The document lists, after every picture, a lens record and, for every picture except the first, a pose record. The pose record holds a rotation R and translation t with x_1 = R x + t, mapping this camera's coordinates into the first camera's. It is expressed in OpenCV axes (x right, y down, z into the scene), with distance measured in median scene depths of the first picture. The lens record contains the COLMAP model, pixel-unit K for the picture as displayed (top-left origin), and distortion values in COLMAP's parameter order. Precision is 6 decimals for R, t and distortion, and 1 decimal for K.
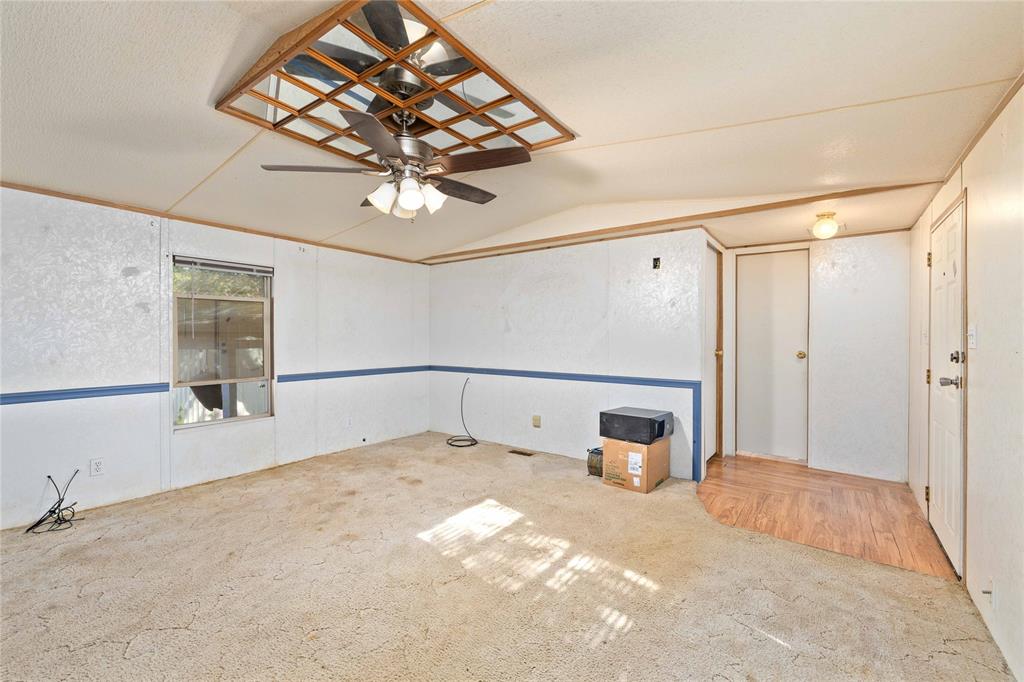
lens RADIAL K [[430.7, 0, 507.4], [0, 430.7, 338.8], [0, 0, 1]] dist [0.002304, -0.000531]
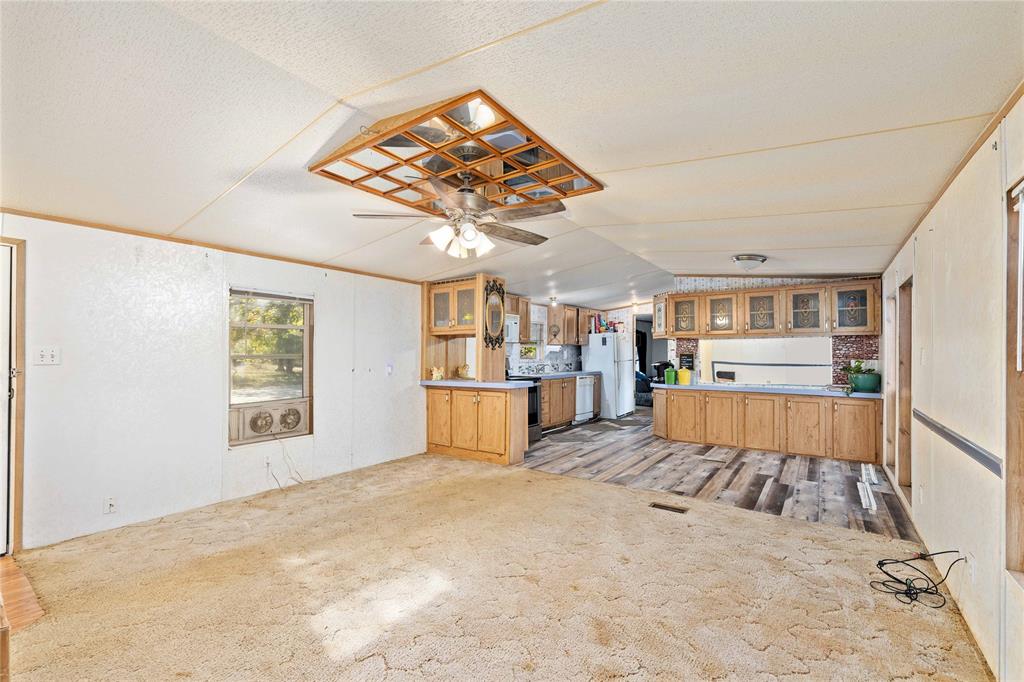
lens RADIAL K [[435.7, 0, 512.9], [0, 435.7, 348.1], [0, 0, 1]] dist [0.000652, -0.000085]
pose [[-0.999744, -0.006150, -0.021778, -0.208303], [-0.006122, 0.999980, -0.001354, -0.018641], [0.021785, -0.001220, -0.999762, 1.331579]]
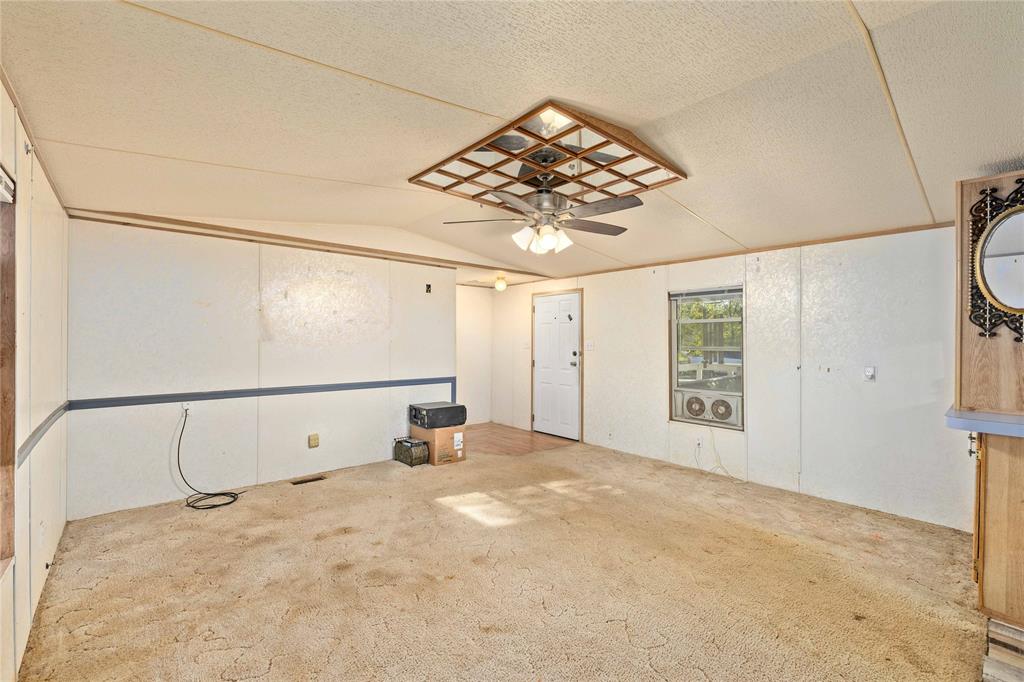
lens RADIAL K [[430.7, 0, 515.0], [0, 430.7, 339.0], [0, 0, 1]] dist [0.002304, -0.000531]
pose [[0.206574, 0.006647, 0.978408, -0.893064], [0.002160, 0.999971, -0.007249, -0.015679], [-0.978429, 0.003611, 0.206554, 0.500662]]
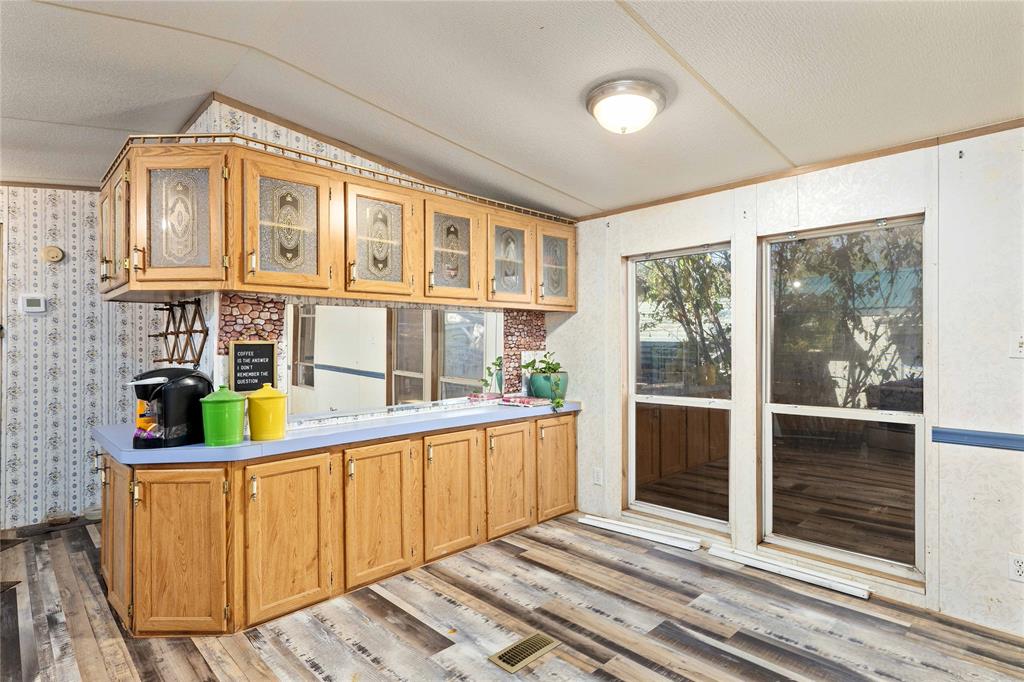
lens RADIAL K [[527.9, 0, 511.0], [0, 527.9, 338.0], [0, 0, 1]] dist [-0.004880, 0.000796]
pose [[-0.161750, -0.009304, -0.986788, -0.294352], [-0.006659, 0.999943, -0.008337, -0.006185], [0.986809, 0.005222, -0.161802, 0.076452]]
